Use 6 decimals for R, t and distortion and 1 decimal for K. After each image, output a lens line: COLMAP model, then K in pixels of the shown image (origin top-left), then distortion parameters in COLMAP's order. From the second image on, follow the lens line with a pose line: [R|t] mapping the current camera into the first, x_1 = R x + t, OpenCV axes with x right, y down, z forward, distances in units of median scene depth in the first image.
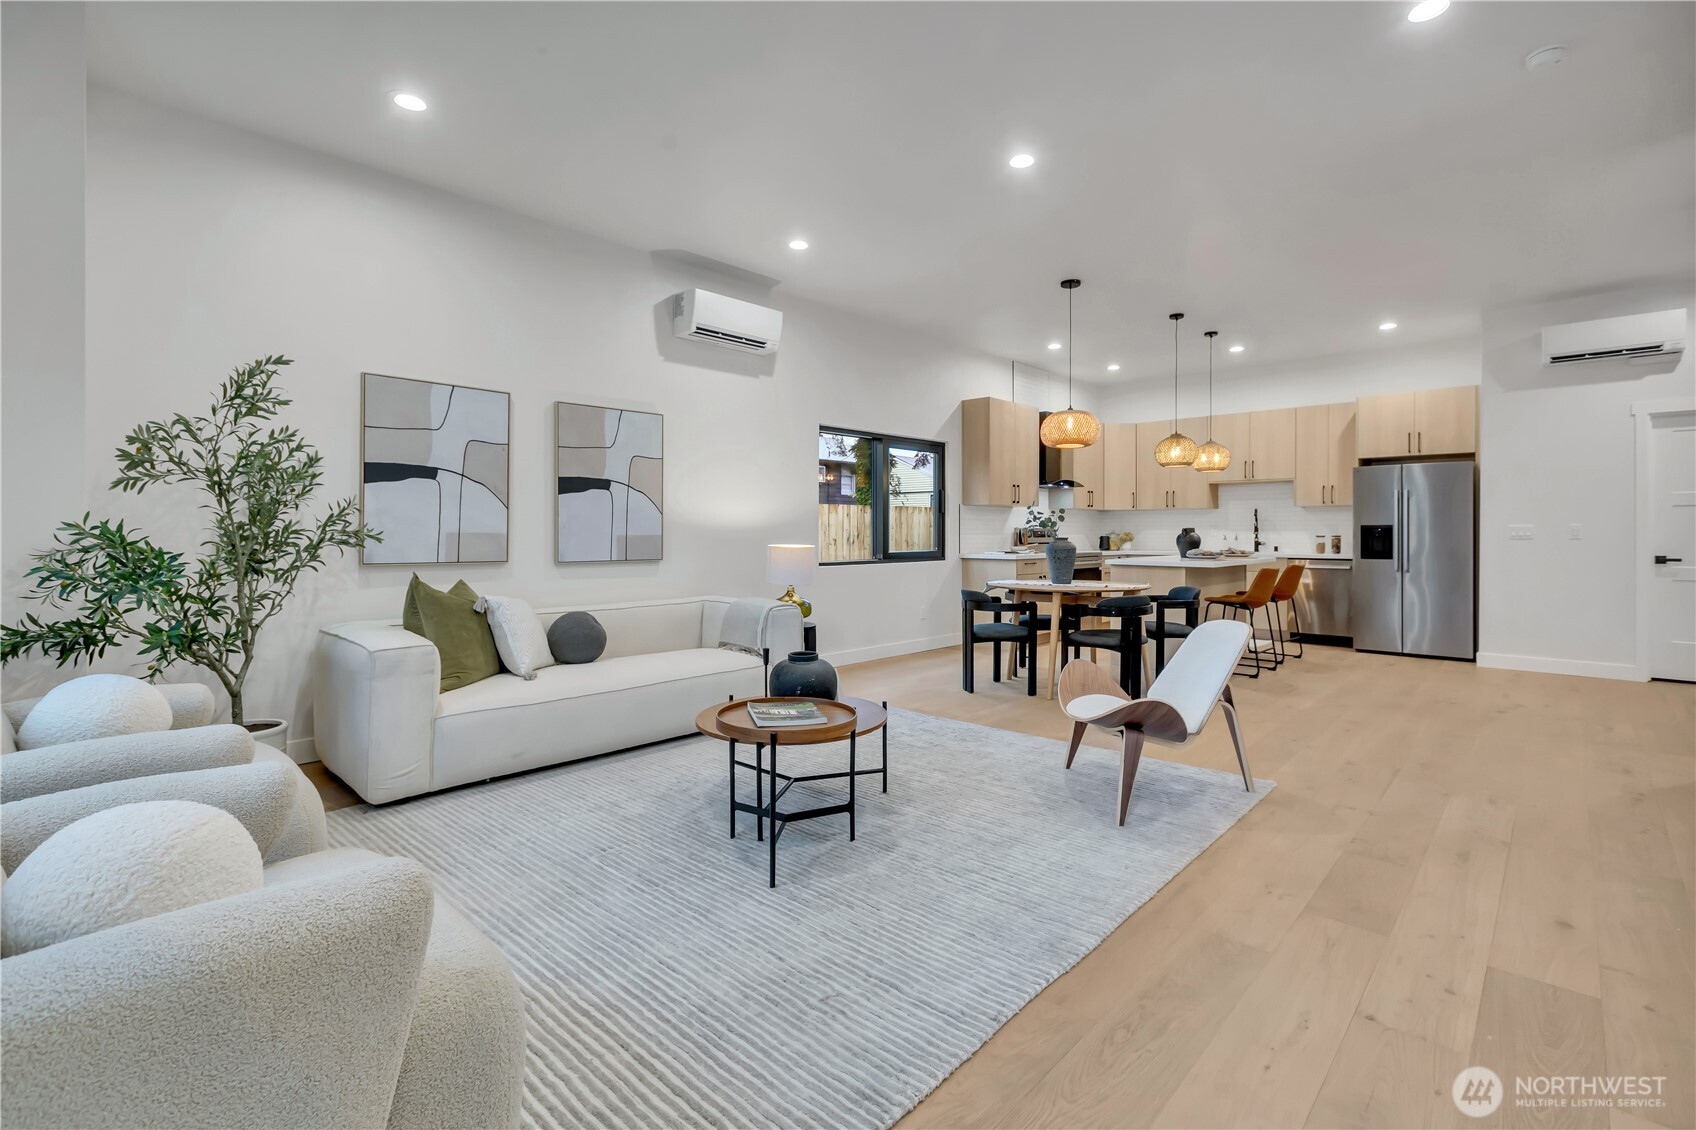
lens RADIAL K [[769.3, 0, 862.6], [0, 769.3, 547.6], [0, 0, 1]] dist [-0.000603, 0.000591]
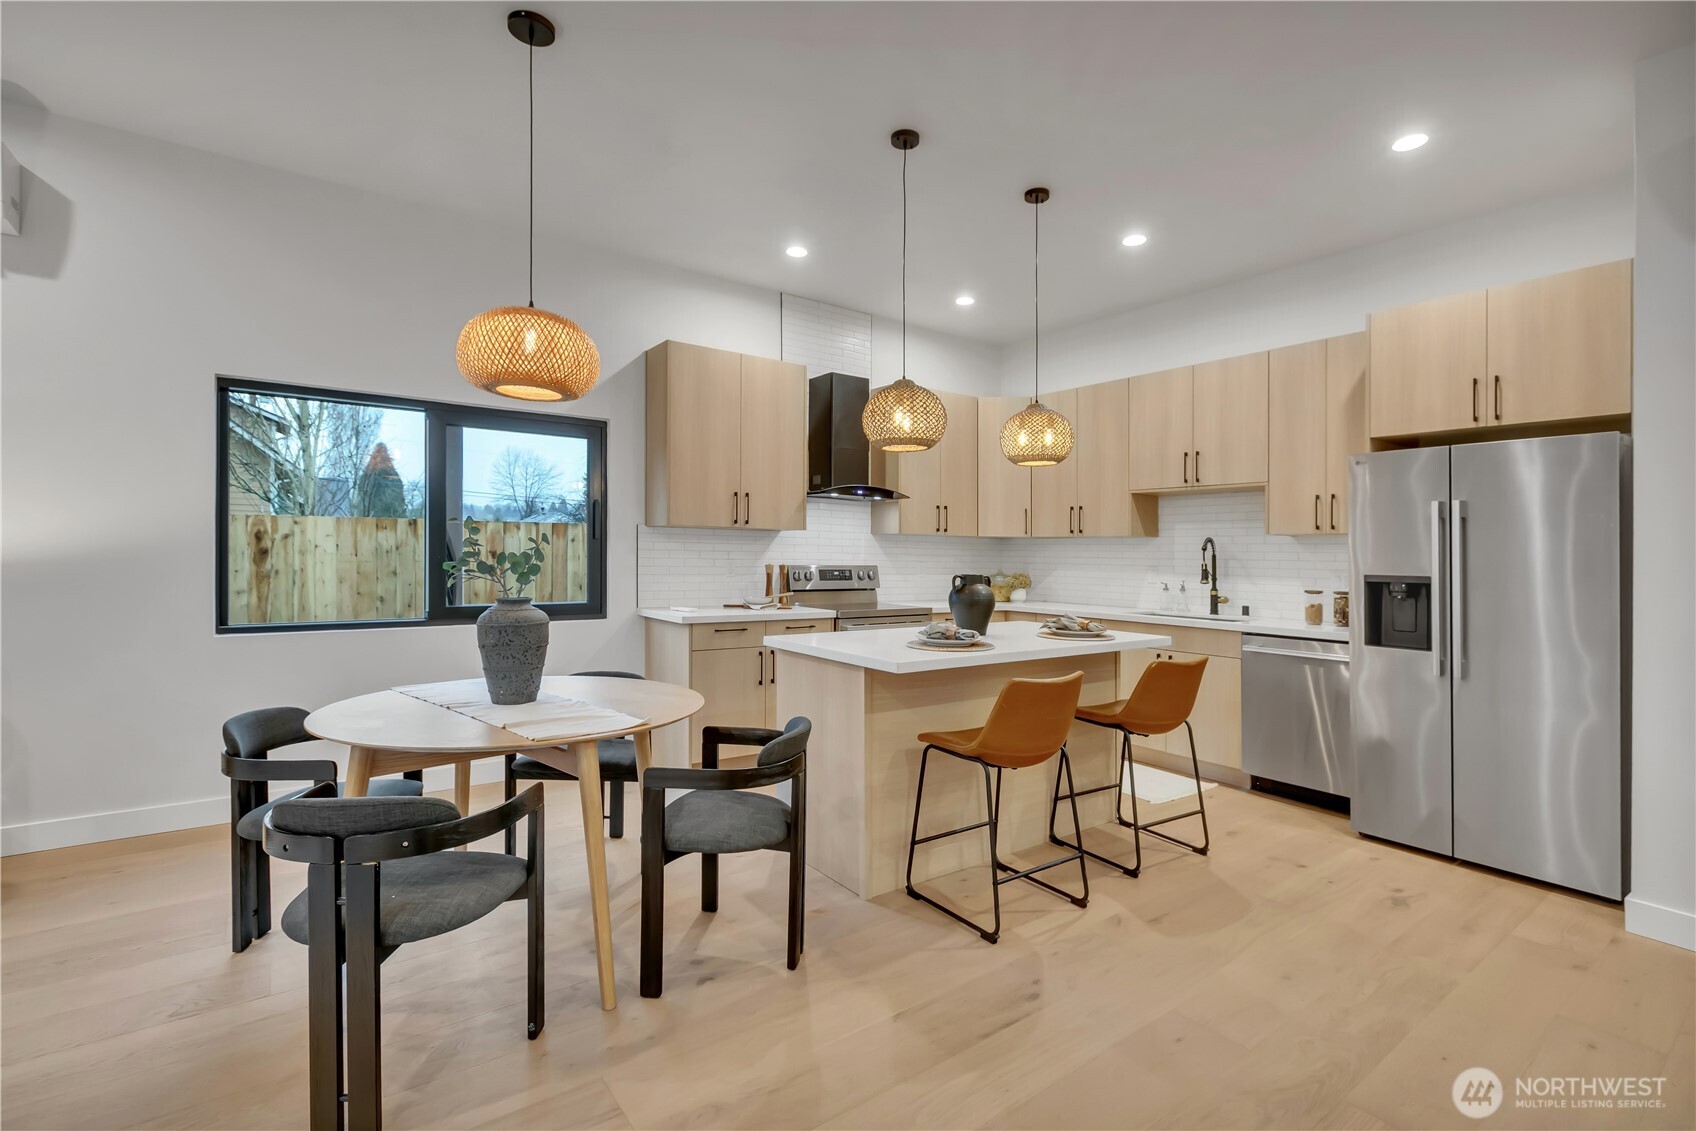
lens RADIAL K [[769.3, 0, 865.8], [0, 769.3, 556.1], [0, 0, 1]] dist [-0.000603, 0.000591]
pose [[0.984039, 0.016166, -0.177218, 0.434692], [-0.019451, 0.999669, -0.016813, -0.027386], [0.176887, 0.019991, 0.984028, 0.482363]]
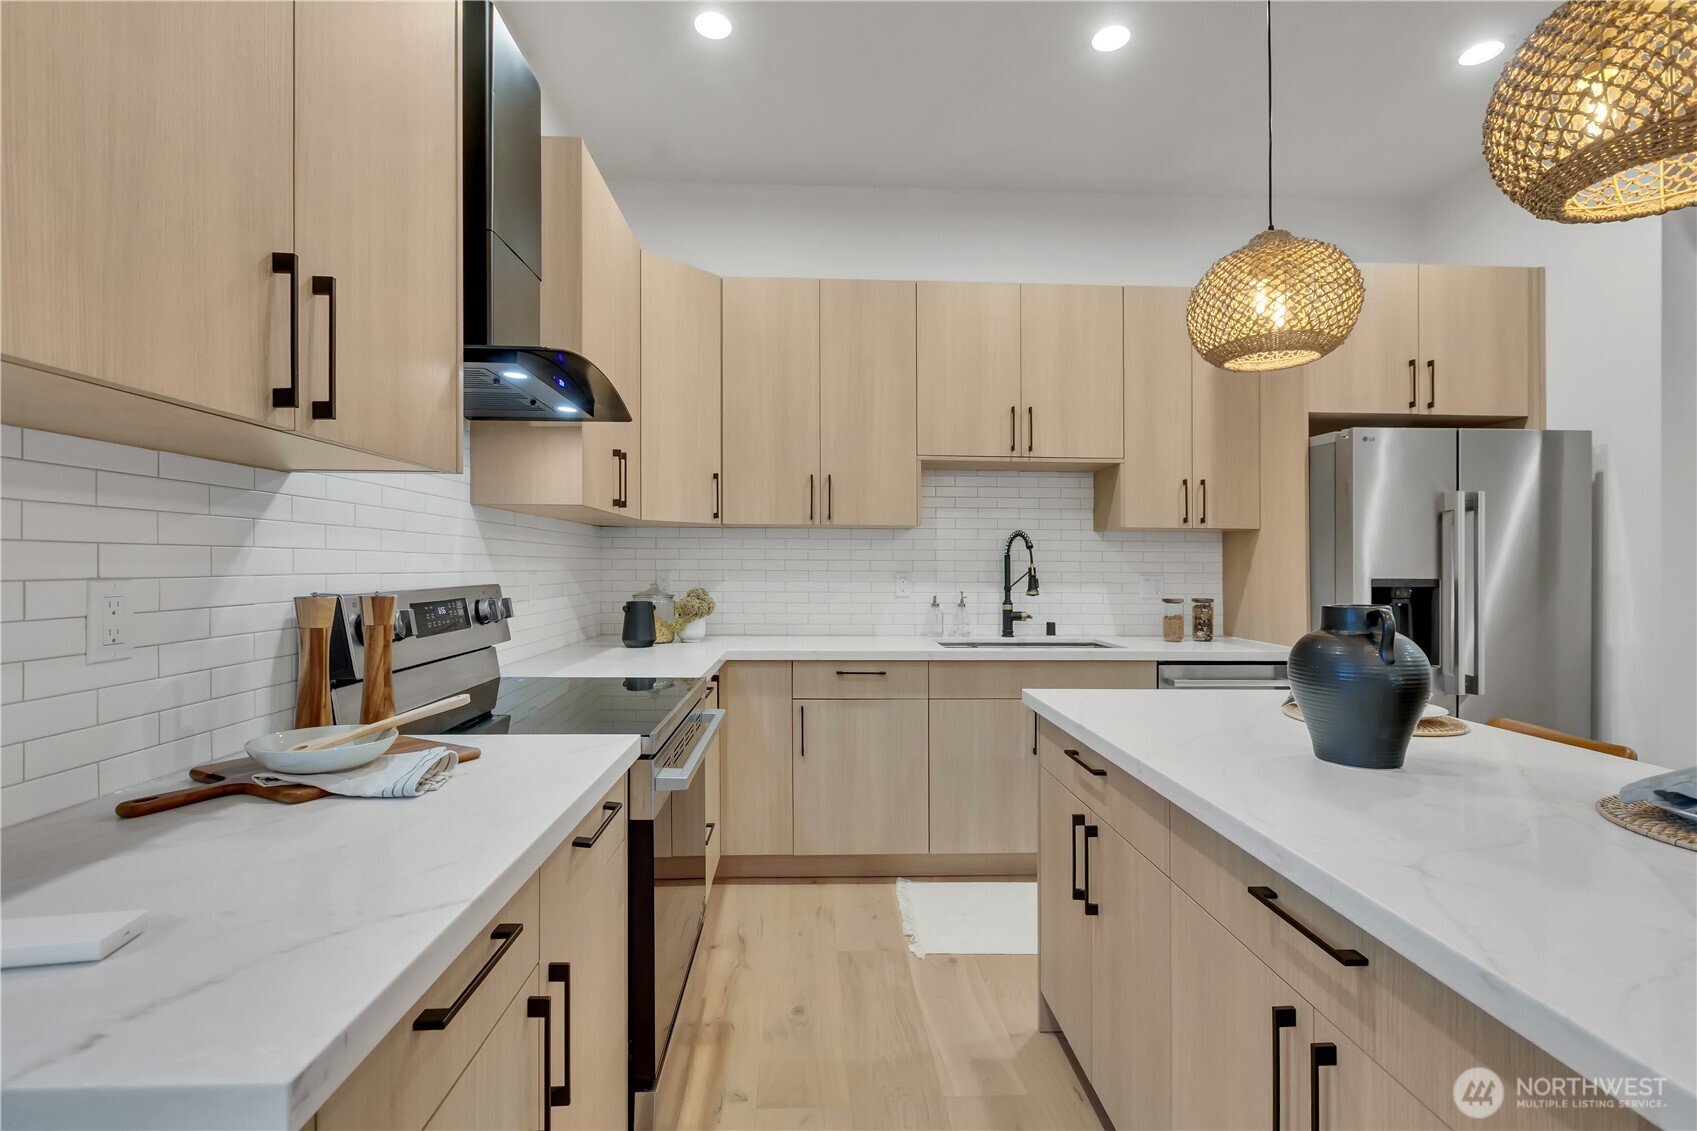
lens RADIAL K [[769.8, 0, 835.8], [0, 769.8, 556.9], [0, 0, 1]] dist [-0.000603, 0.000591]
pose [[0.707962, 0.012030, 0.706148, 0.188866], [0.007407, 0.999673, -0.024457, -0.033313], [-0.706211, 0.022545, 0.707642, 0.932756]]
